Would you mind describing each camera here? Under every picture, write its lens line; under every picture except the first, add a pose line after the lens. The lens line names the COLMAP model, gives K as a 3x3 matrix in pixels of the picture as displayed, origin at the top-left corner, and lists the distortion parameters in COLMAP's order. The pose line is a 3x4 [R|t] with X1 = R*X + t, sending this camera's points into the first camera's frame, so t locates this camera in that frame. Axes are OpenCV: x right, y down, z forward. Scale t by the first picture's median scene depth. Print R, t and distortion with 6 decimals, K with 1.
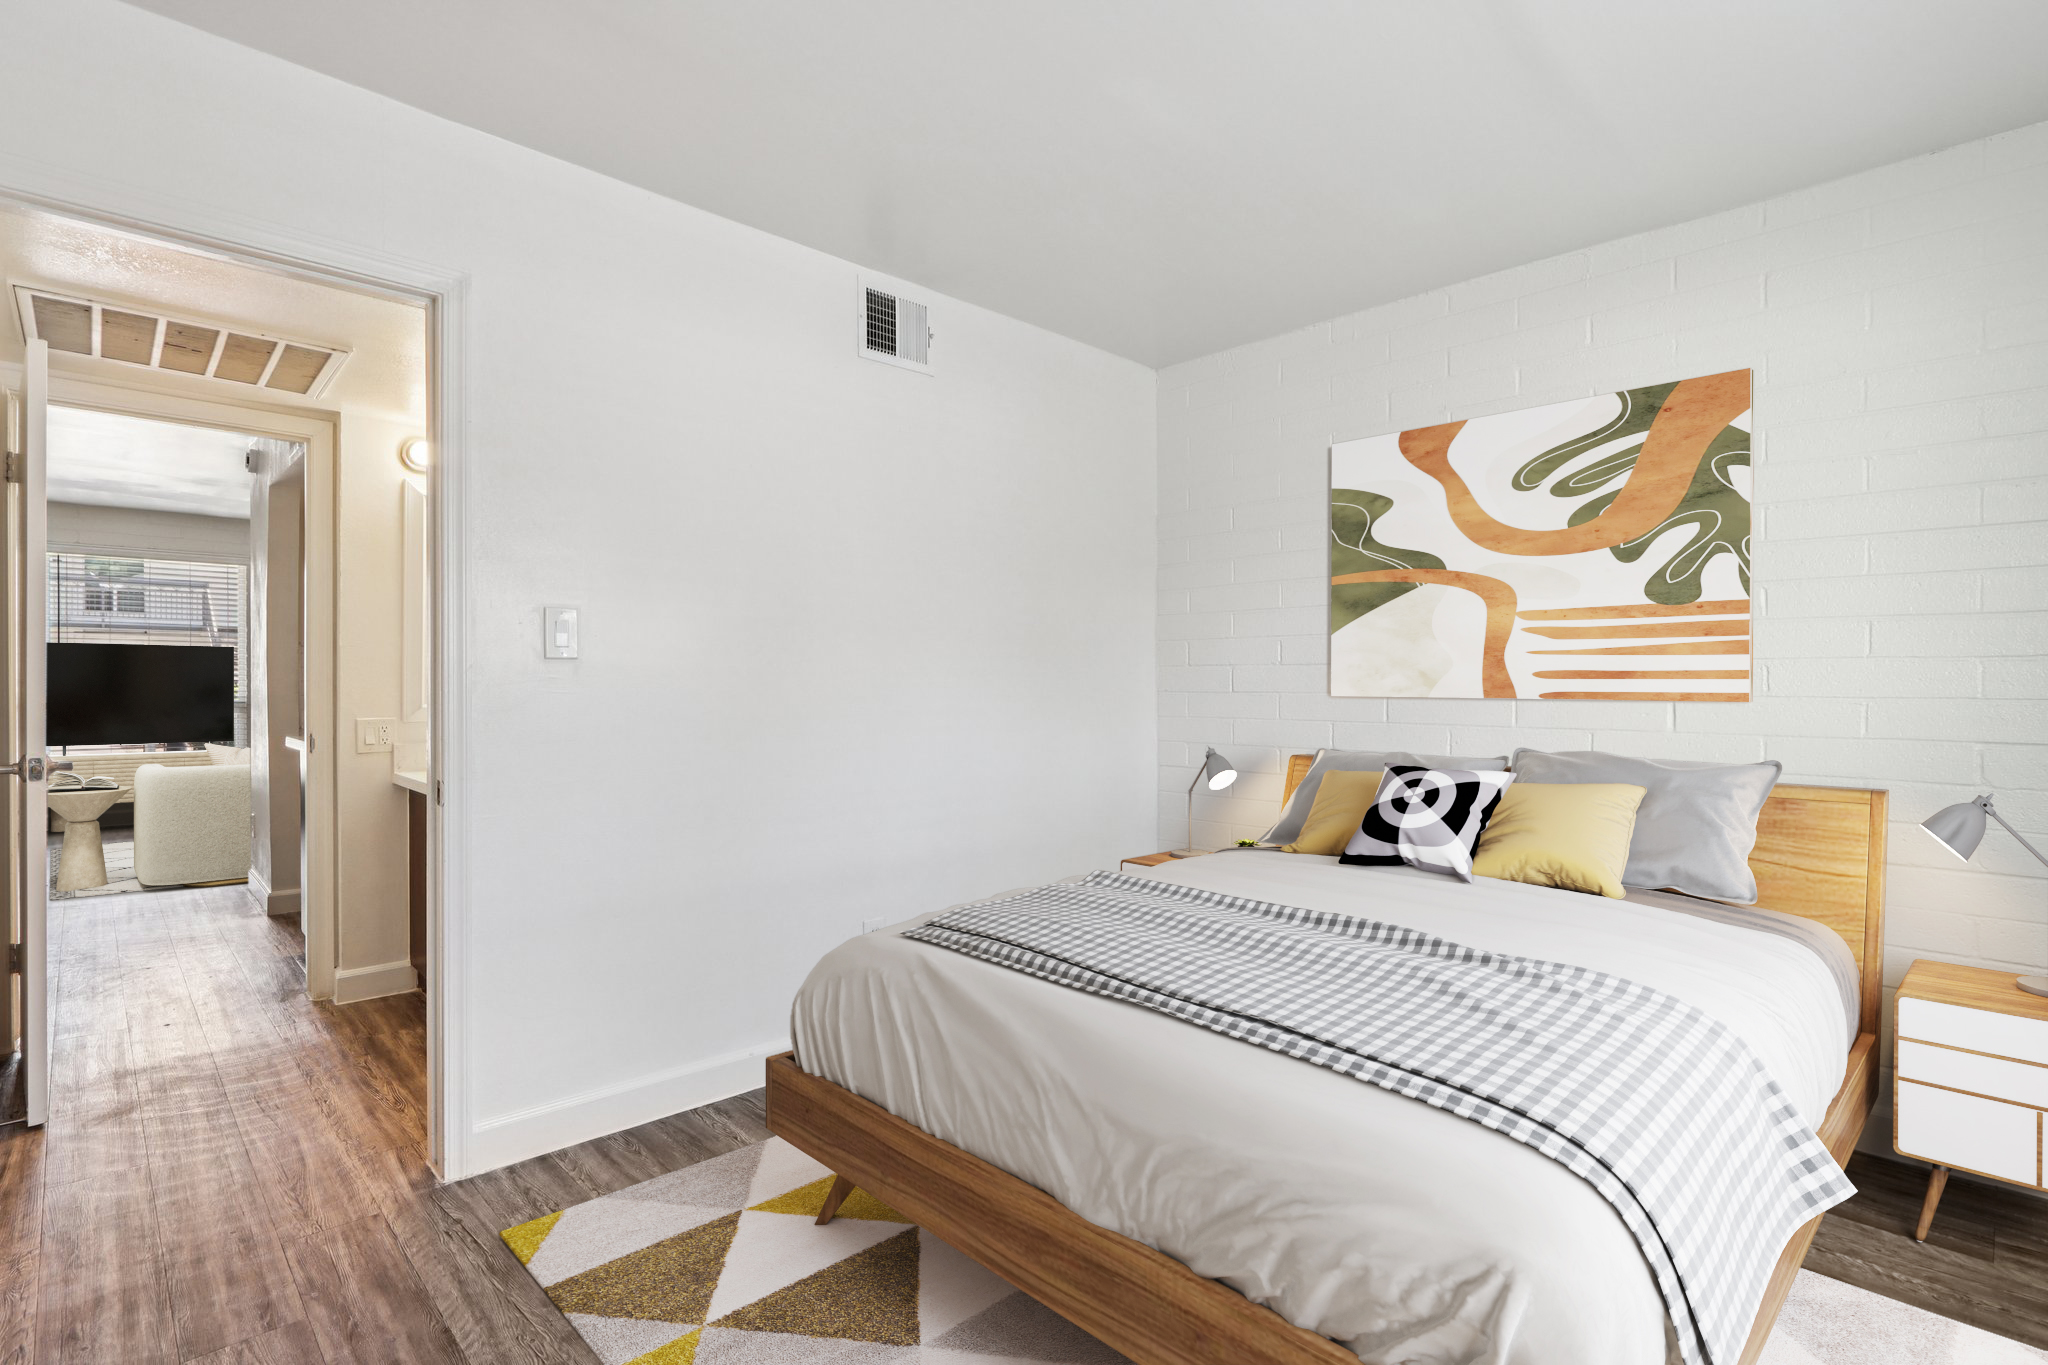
lens RADIAL K [[994.5, 0, 1028.2], [0, 994.5, 694.0], [0, 0, 1]] dist [-0.003171, 0.000143]
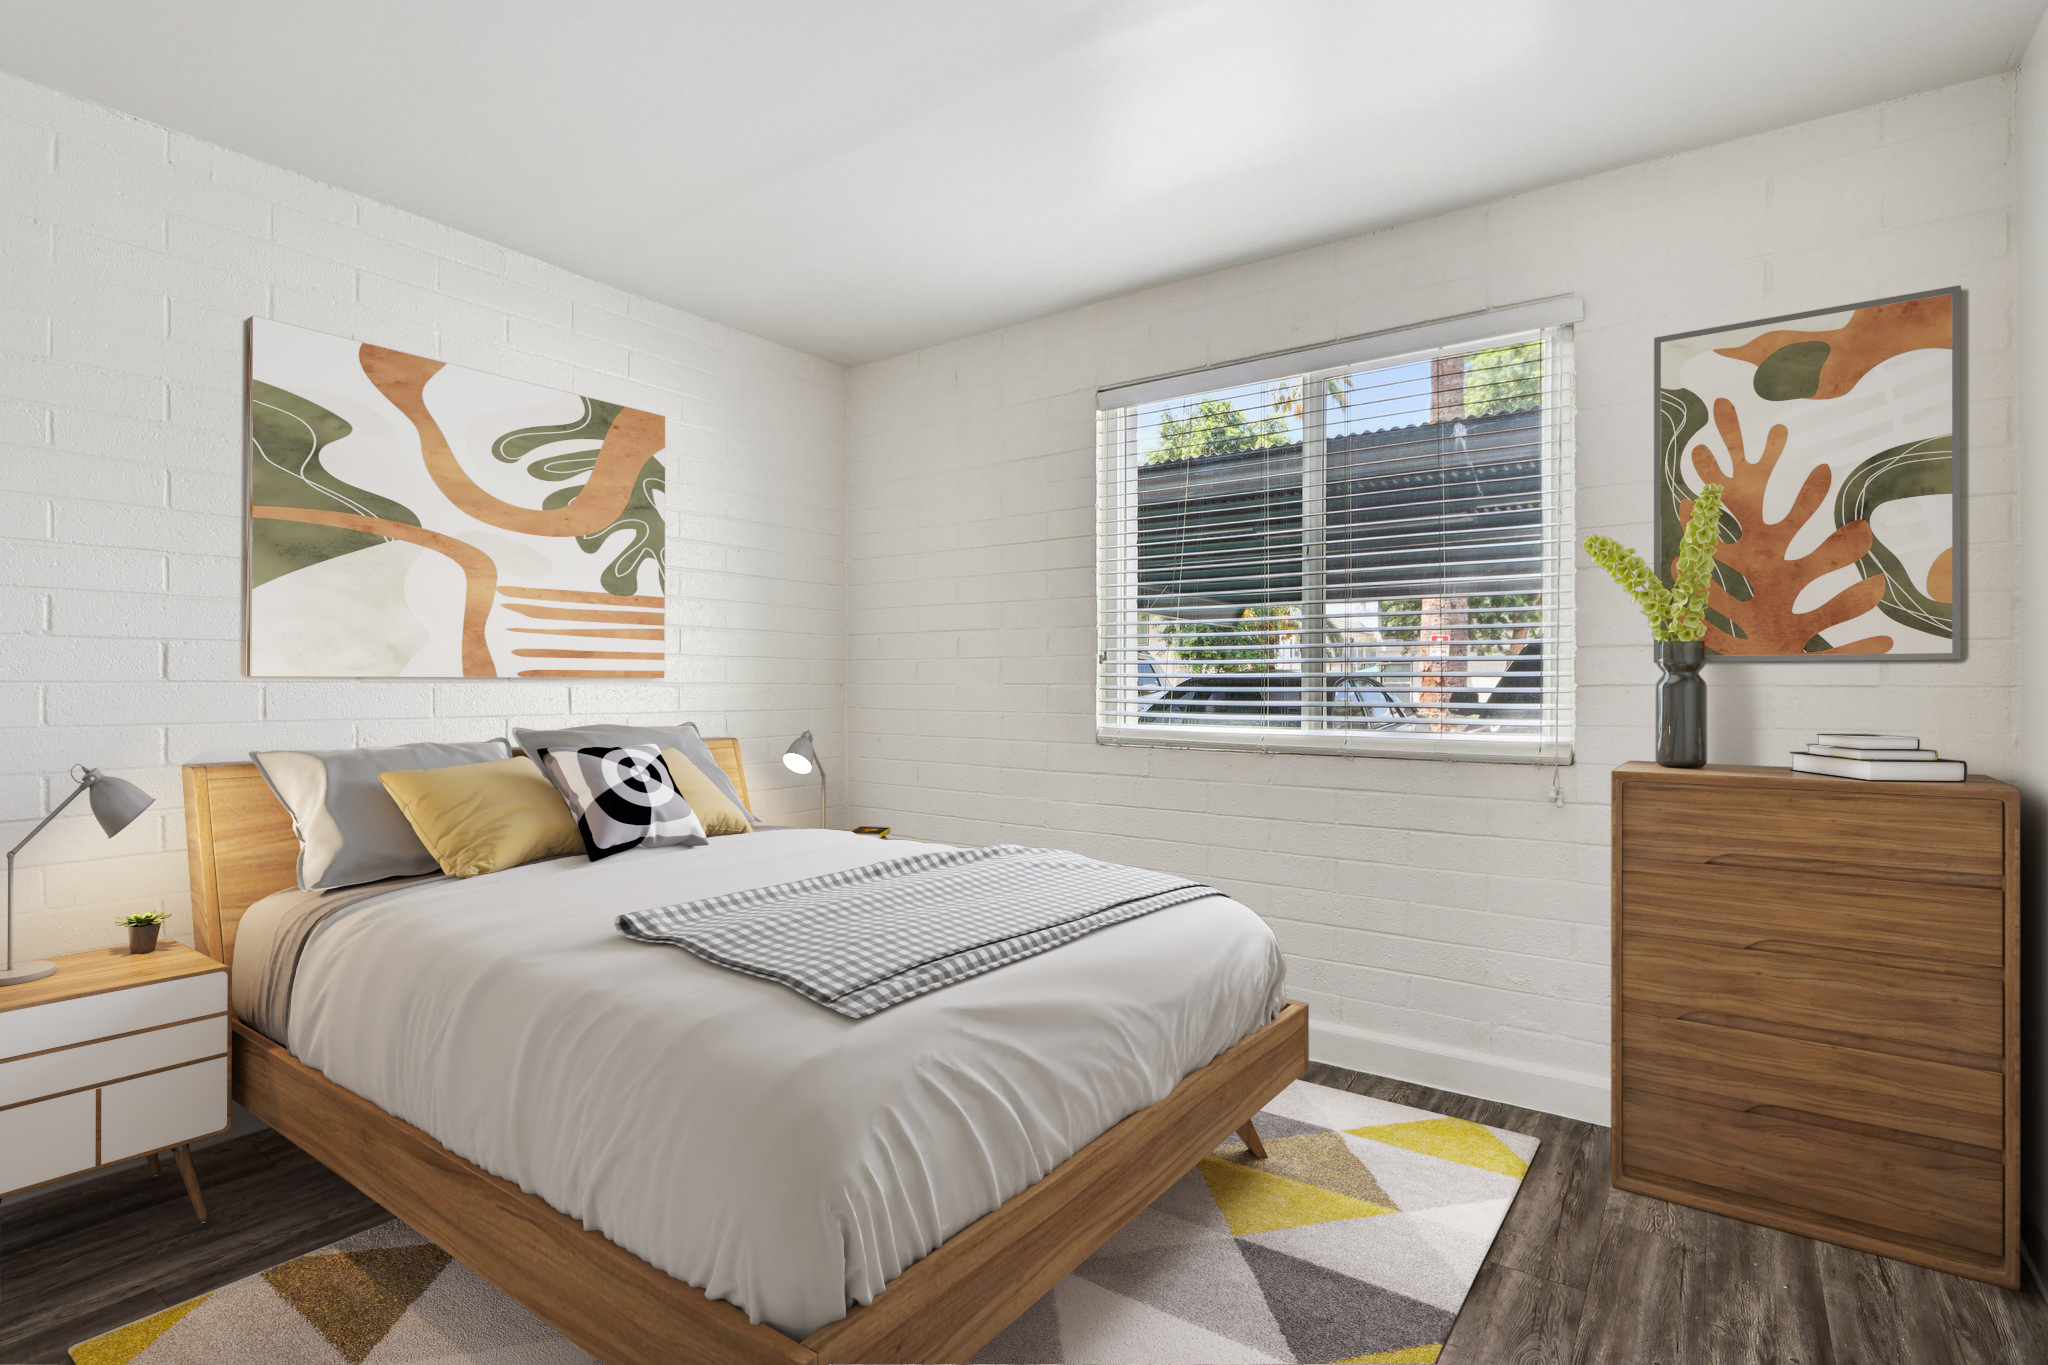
lens RADIAL K [[994.5, 0, 1015.8], [0, 994.5, 689.8], [0, 0, 1]] dist [-0.003171, 0.000143]
pose [[-0.146164, -0.014326, 0.989157, -0.560797], [0.008080, 0.999845, 0.015674, 0.006318], [-0.989227, 0.010283, -0.146026, 0.687010]]
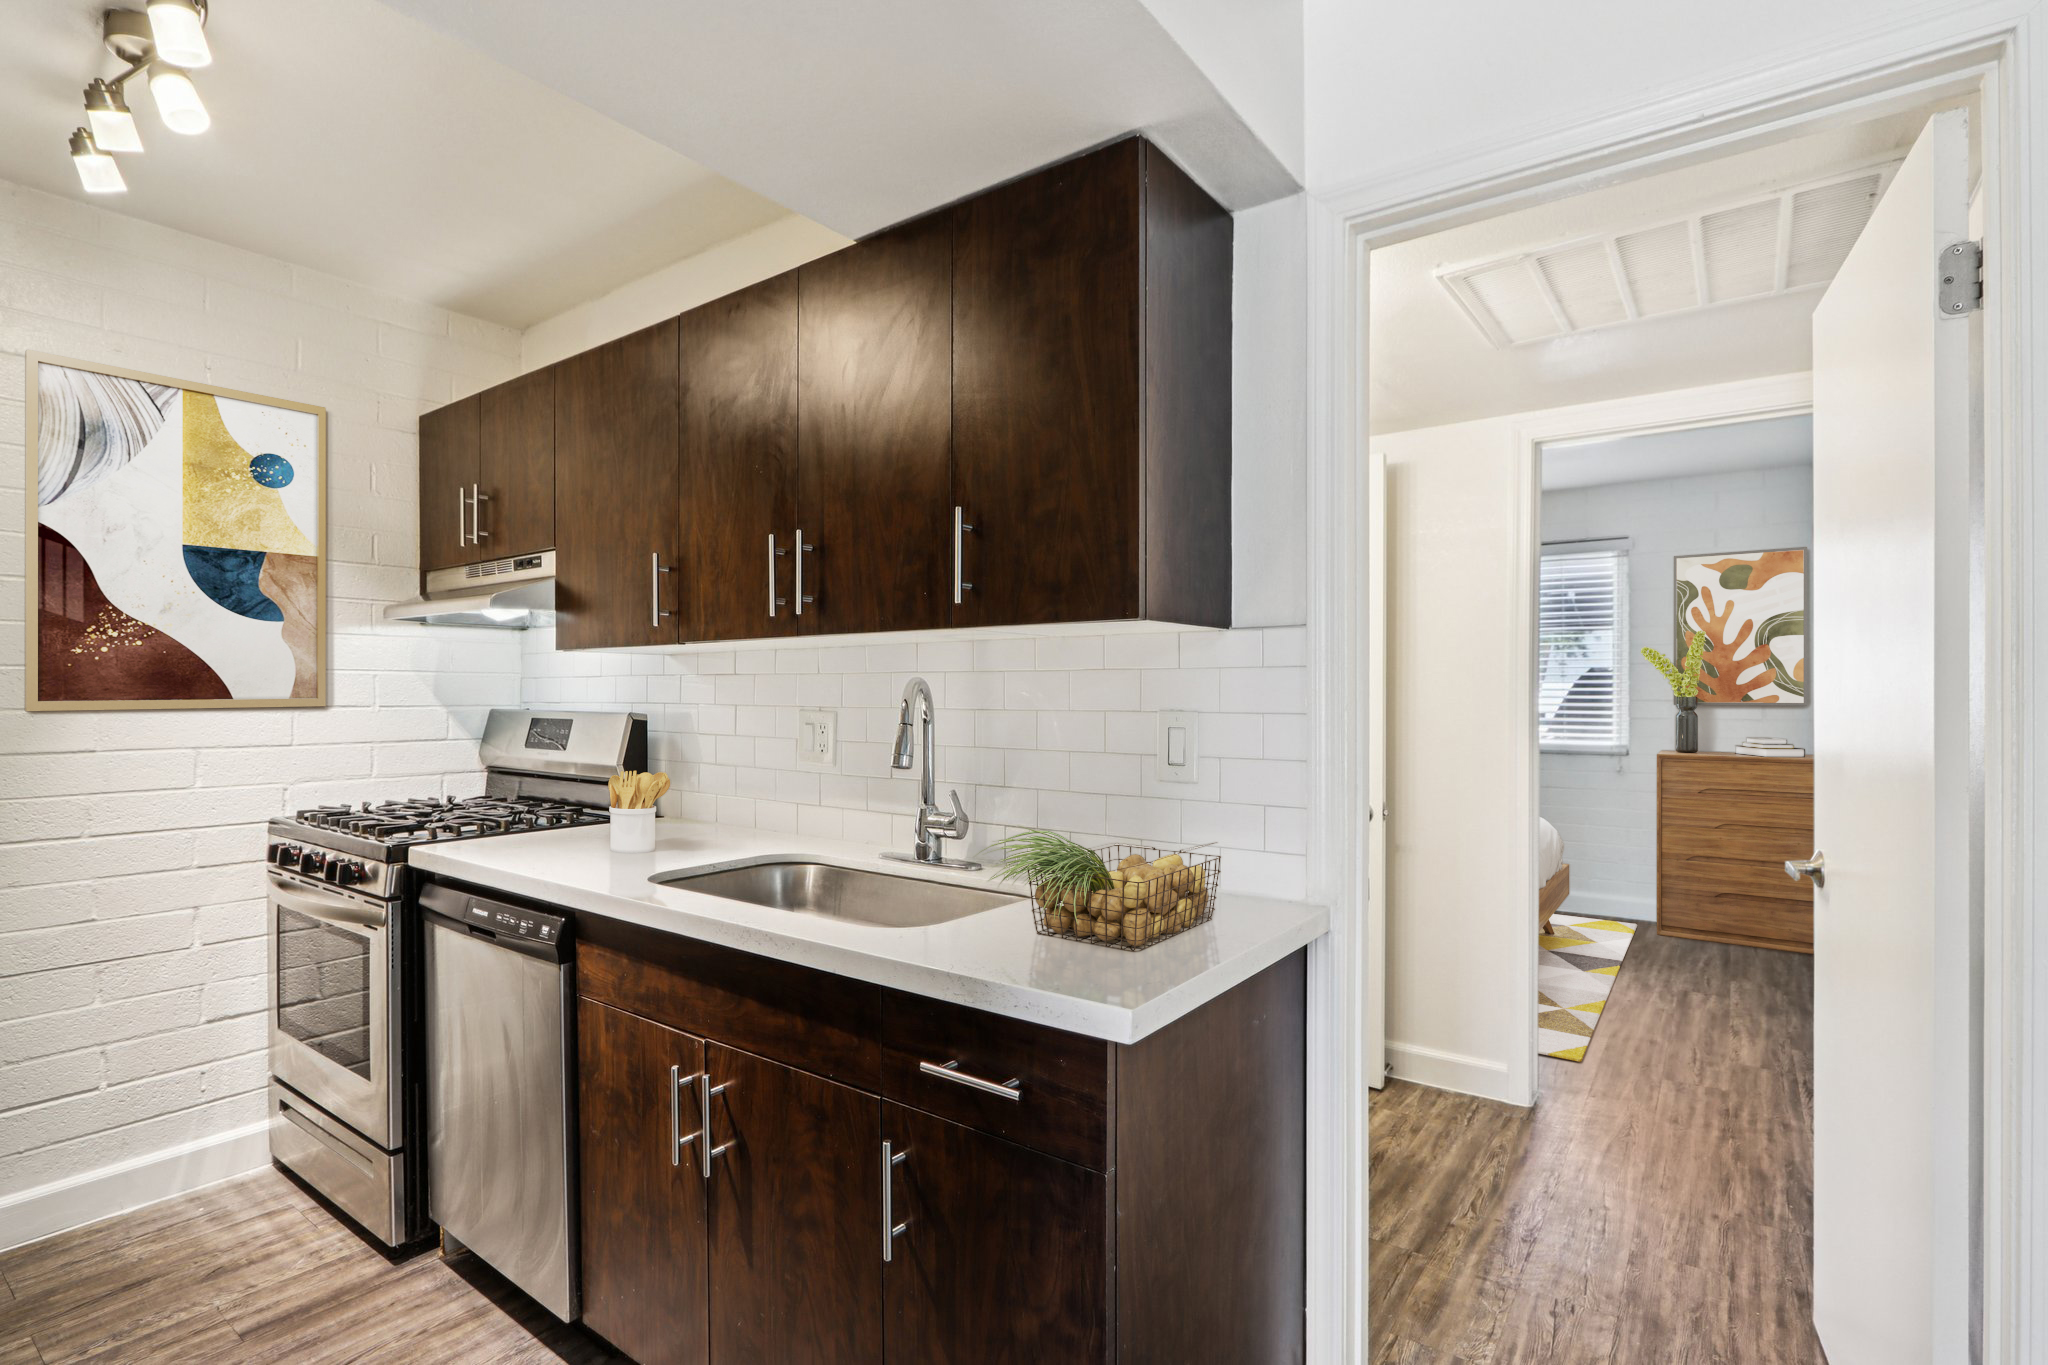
lens RADIAL K [[994.5, 0, 974.1], [0, 994.5, 703.5], [0, 0, 1]] dist [-0.003171, 0.000143]
pose [[-0.128286, -0.012739, 0.991655, -4.009176], [0.008530, 0.999866, 0.013948, -0.169830], [-0.991701, 0.010248, -0.128160, 3.976264]]
